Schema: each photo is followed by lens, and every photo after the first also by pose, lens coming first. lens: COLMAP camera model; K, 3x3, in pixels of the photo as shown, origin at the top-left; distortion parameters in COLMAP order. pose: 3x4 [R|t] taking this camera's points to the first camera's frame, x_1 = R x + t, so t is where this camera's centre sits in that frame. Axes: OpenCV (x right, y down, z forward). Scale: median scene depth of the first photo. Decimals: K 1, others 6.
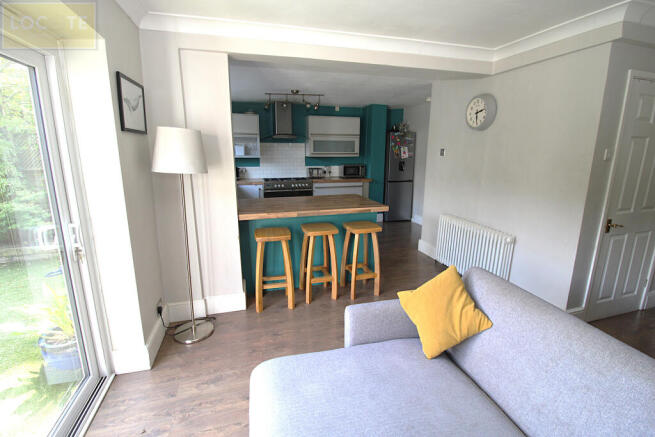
lens RADIAL K [[303.8, 0, 326.6], [0, 303.8, 216.8], [0, 0, 1]] dist [-0.004475, -0.010599]
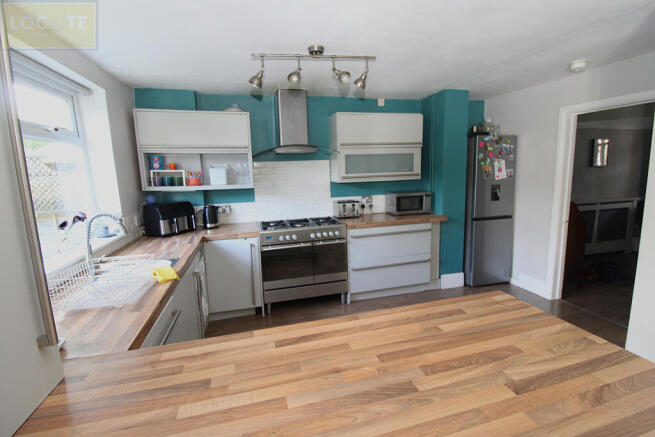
lens RADIAL K [[303.8, 0, 326.9], [0, 303.8, 216.3], [0, 0, 1]] dist [-0.004475, -0.010599]
pose [[0.998928, -0.030951, -0.034432, -0.060358], [0.028706, 0.997544, -0.063886, -0.095541], [0.036325, 0.062829, 0.997363, 0.415951]]
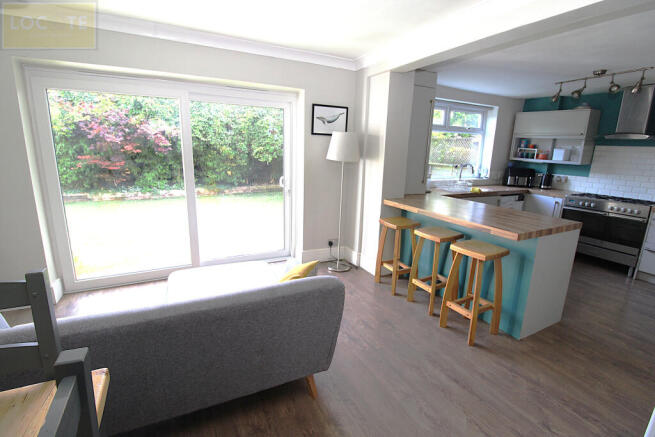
lens RADIAL K [[303.8, 0, 328.8], [0, 303.8, 216.5], [0, 0, 1]] dist [-0.004475, -0.010599]
pose [[0.188109, 0.217689, -0.957719, 0.392118], [-0.241729, 0.955393, 0.169681, -0.042735], [0.951936, 0.199590, 0.232340, 0.230349]]
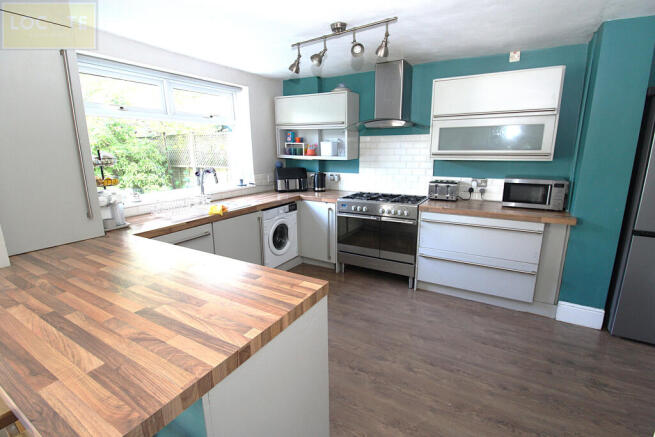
lens RADIAL K [[303.8, 0, 331.8], [0, 303.8, 216.3], [0, 0, 1]] dist [-0.004475, -0.010599]
pose [[0.687515, 0.150285, -0.710449, 0.211090], [-0.146360, 0.986950, 0.067139, -0.109559], [0.711268, 0.057822, 0.700539, 0.507419]]
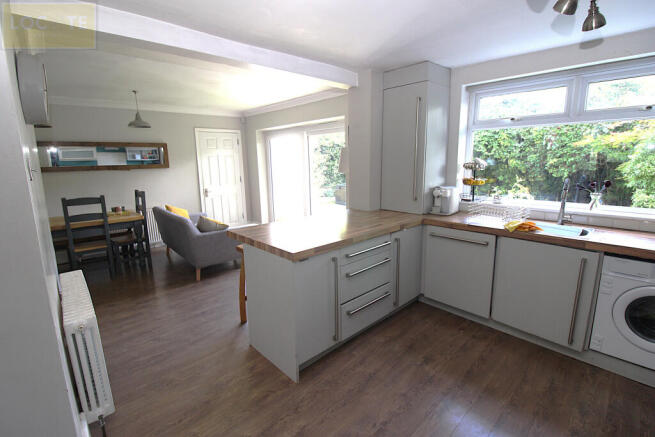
lens RADIAL K [[303.8, 0, 331.6], [0, 303.8, 217.0], [0, 0, 1]] dist [-0.004475, -0.010599]
pose [[-0.890688, 0.091864, -0.445237, 0.158818], [-0.088353, 0.925718, 0.367750, -0.197950], [0.445947, 0.366889, -0.816409, 0.922130]]
